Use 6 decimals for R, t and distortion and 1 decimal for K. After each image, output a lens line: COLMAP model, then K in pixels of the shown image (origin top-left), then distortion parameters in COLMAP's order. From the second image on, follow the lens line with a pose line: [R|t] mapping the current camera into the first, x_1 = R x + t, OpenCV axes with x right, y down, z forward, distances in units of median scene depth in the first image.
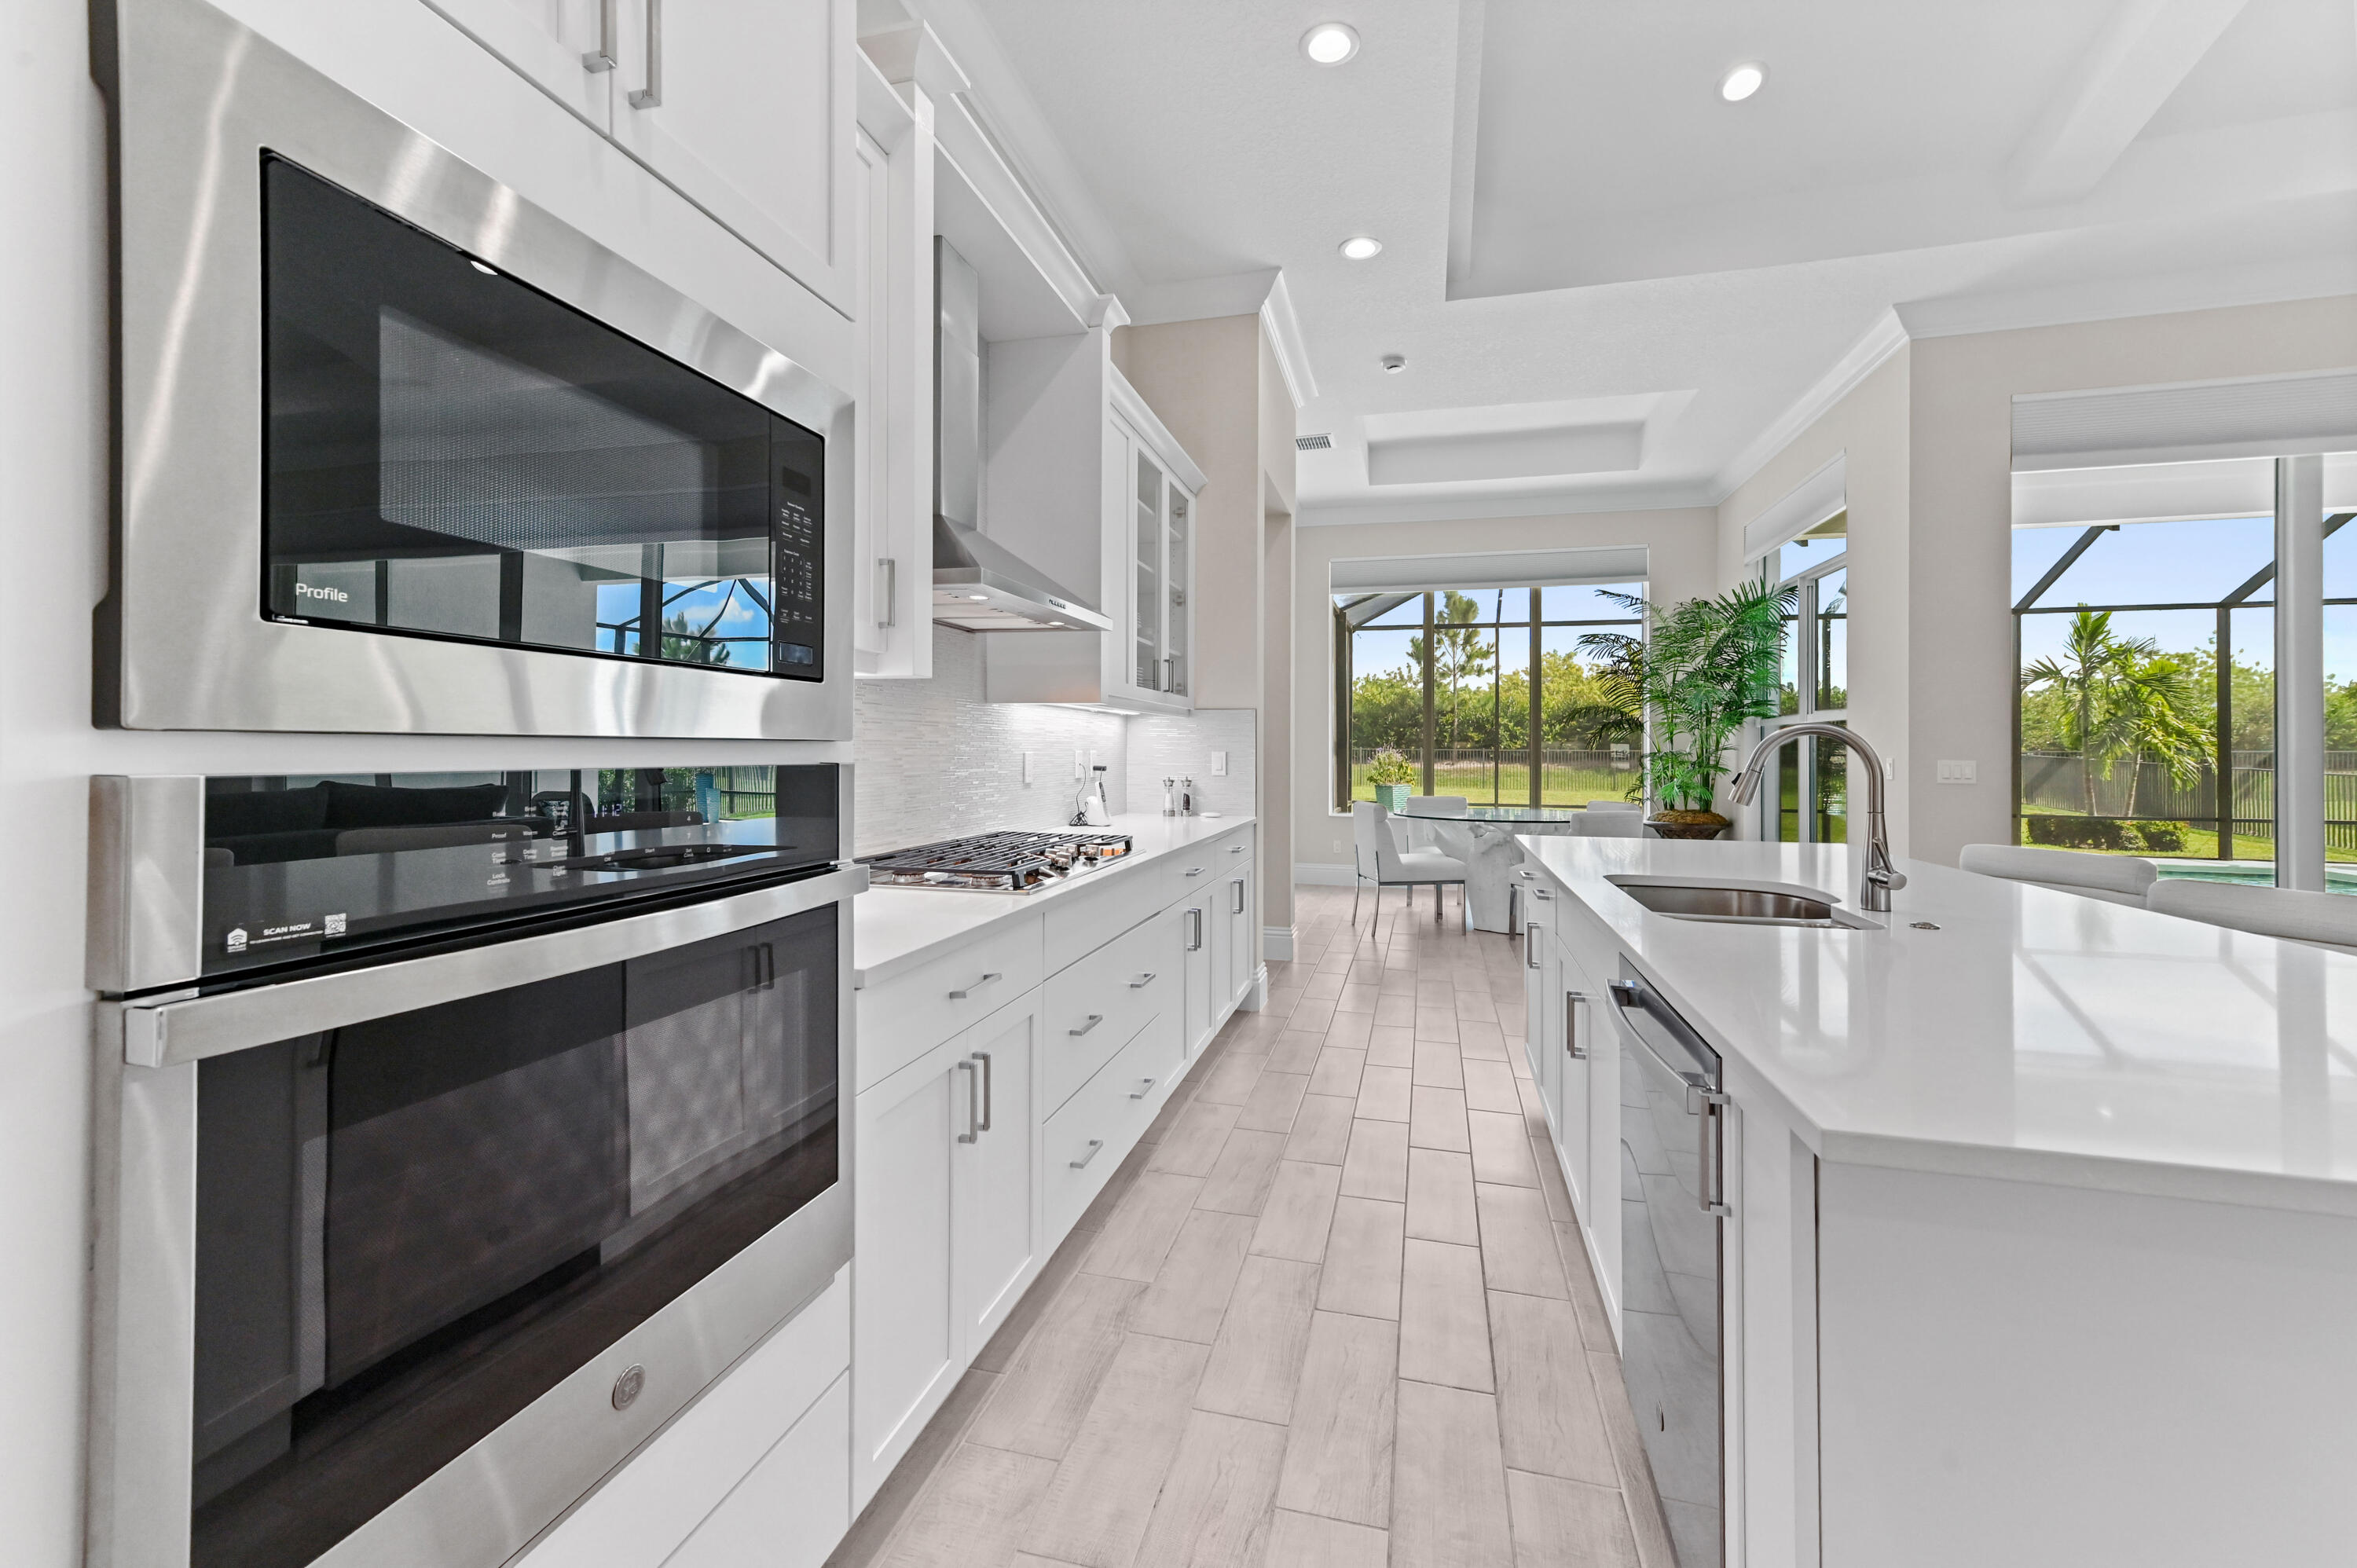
lens RADIAL K [[935.9, 0, 1178.9], [0, 935.9, 747.3], [0, 0, 1]] dist [0.012827, 0.000050]
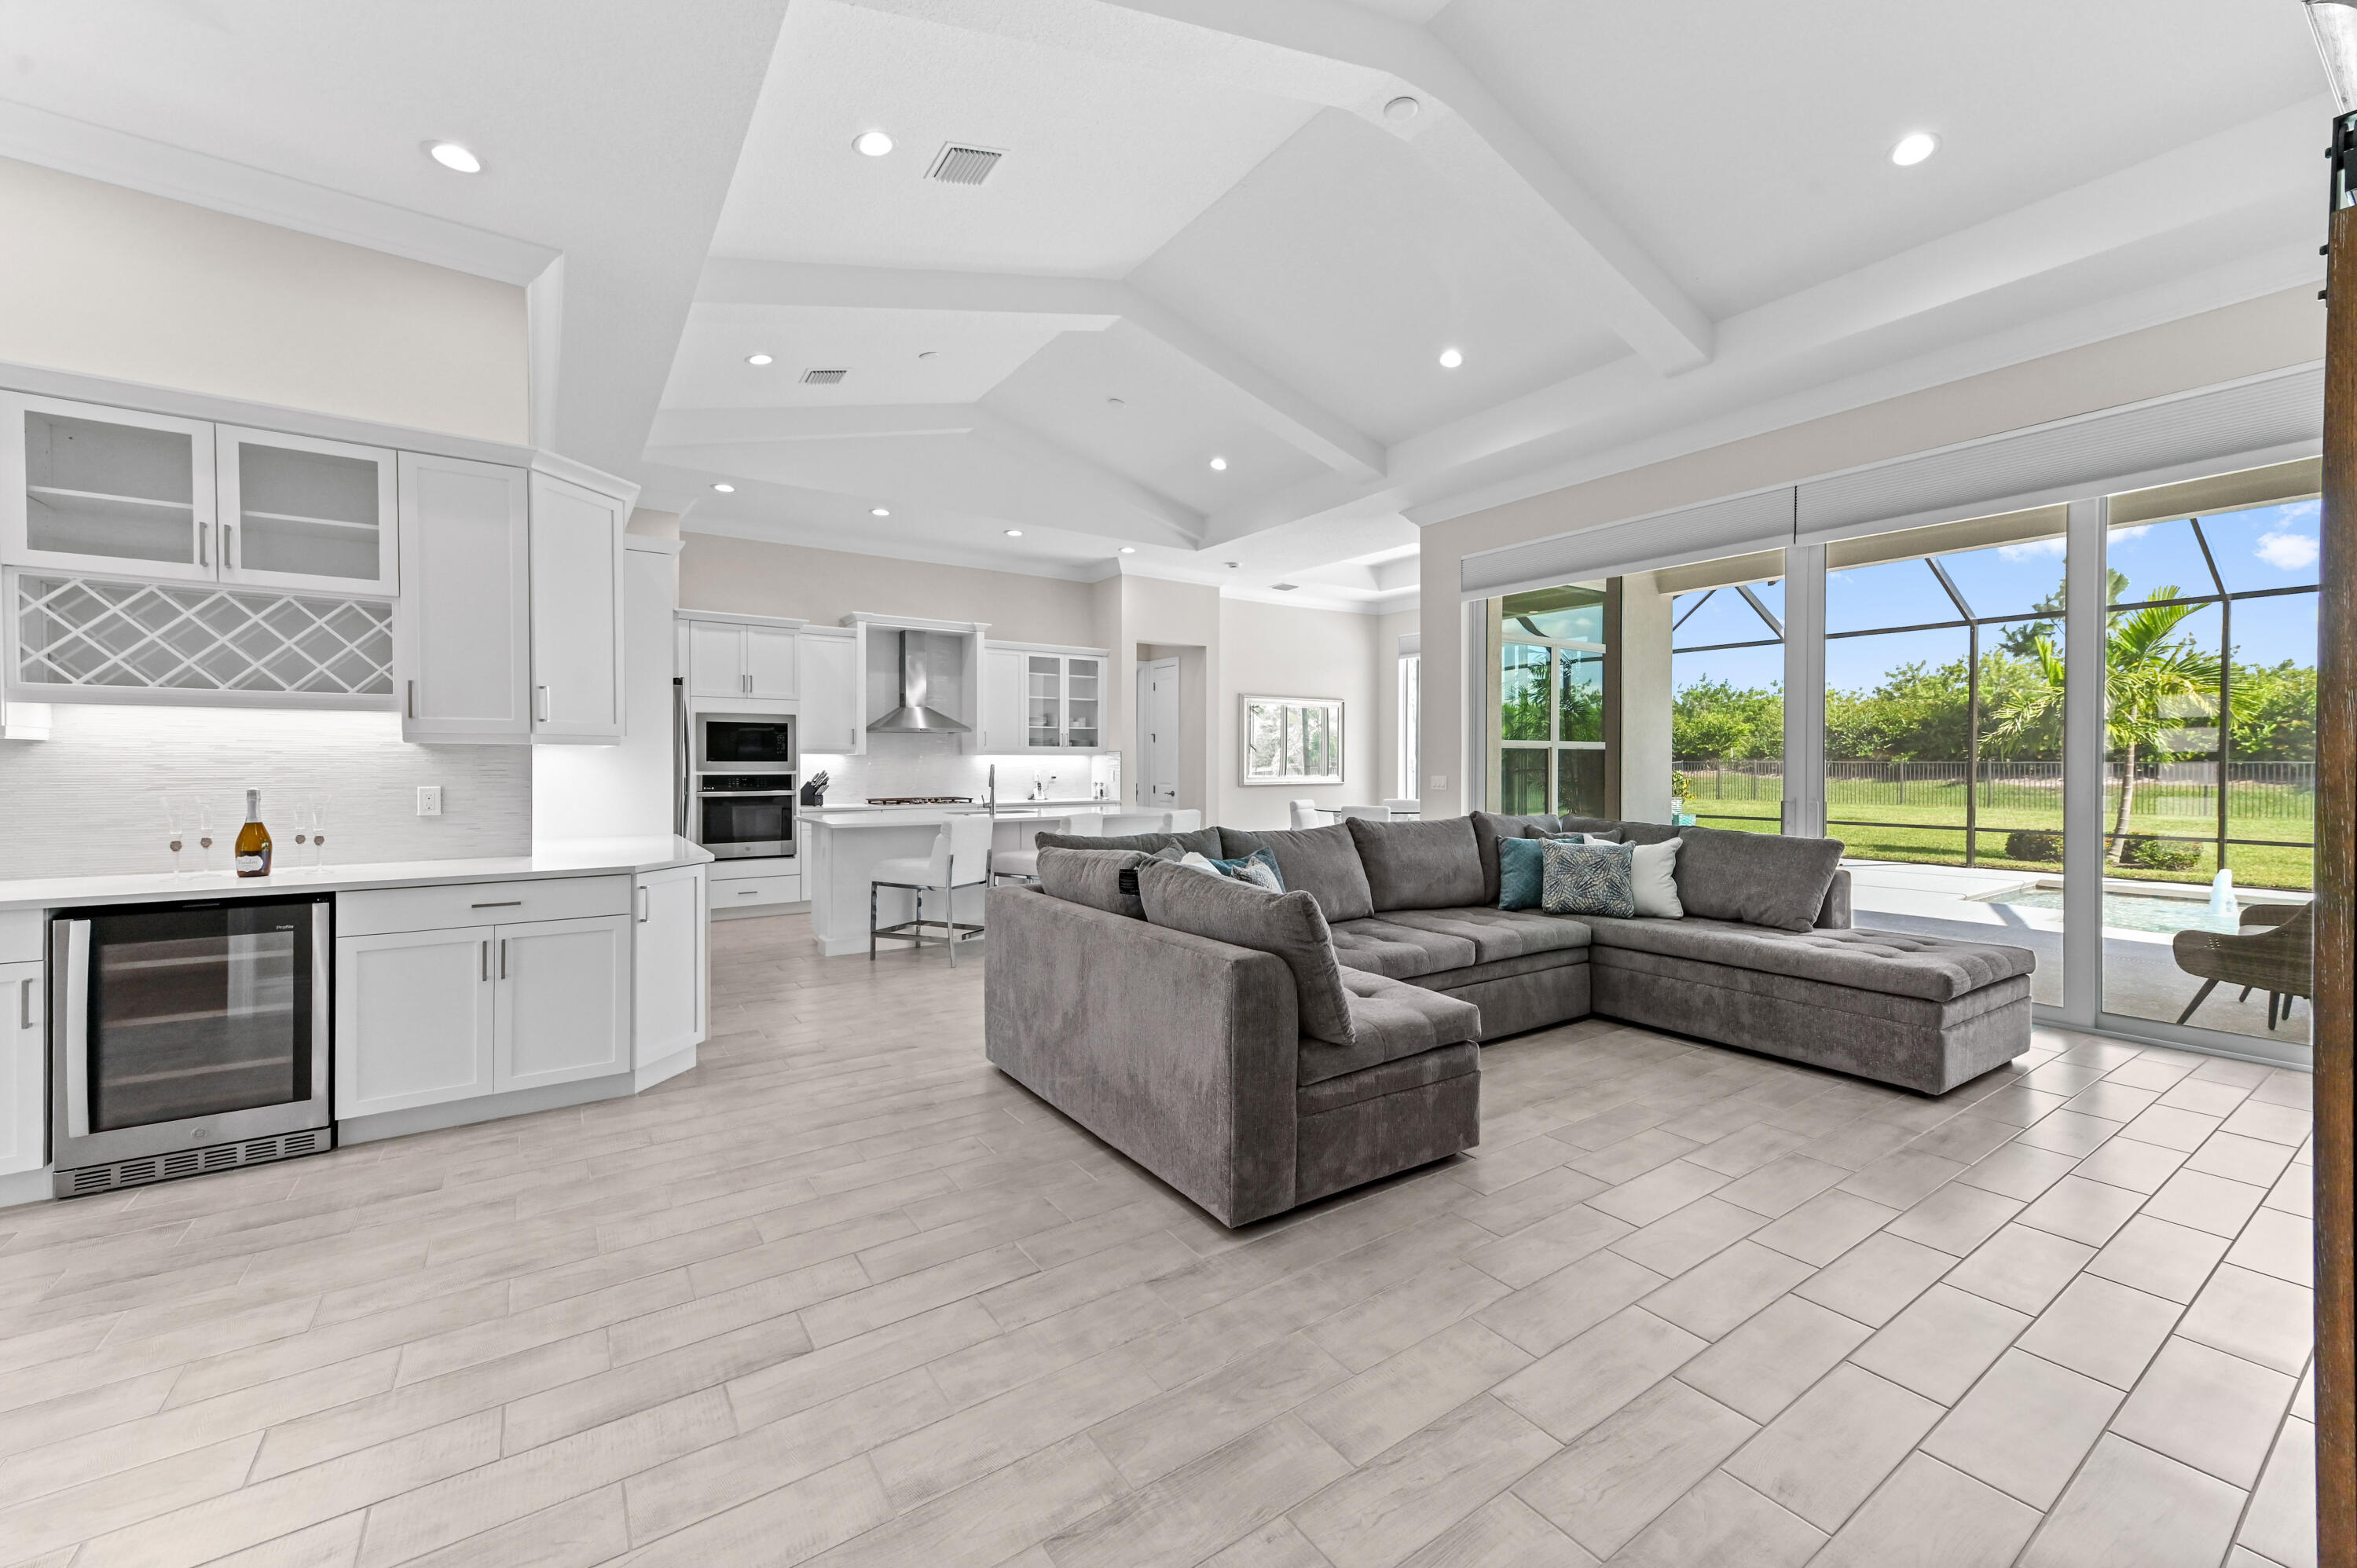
lens RADIAL K [[925.5, 0, 1174.8], [0, 925.5, 768.4], [0, 0, 1]] dist [0.009155, -0.000002]
pose [[0.758769, -0.001566, -0.651358, 1.049636], [0.006392, 0.999967, 0.005041, -0.006501], [0.651329, -0.007988, 0.758753, -0.380701]]
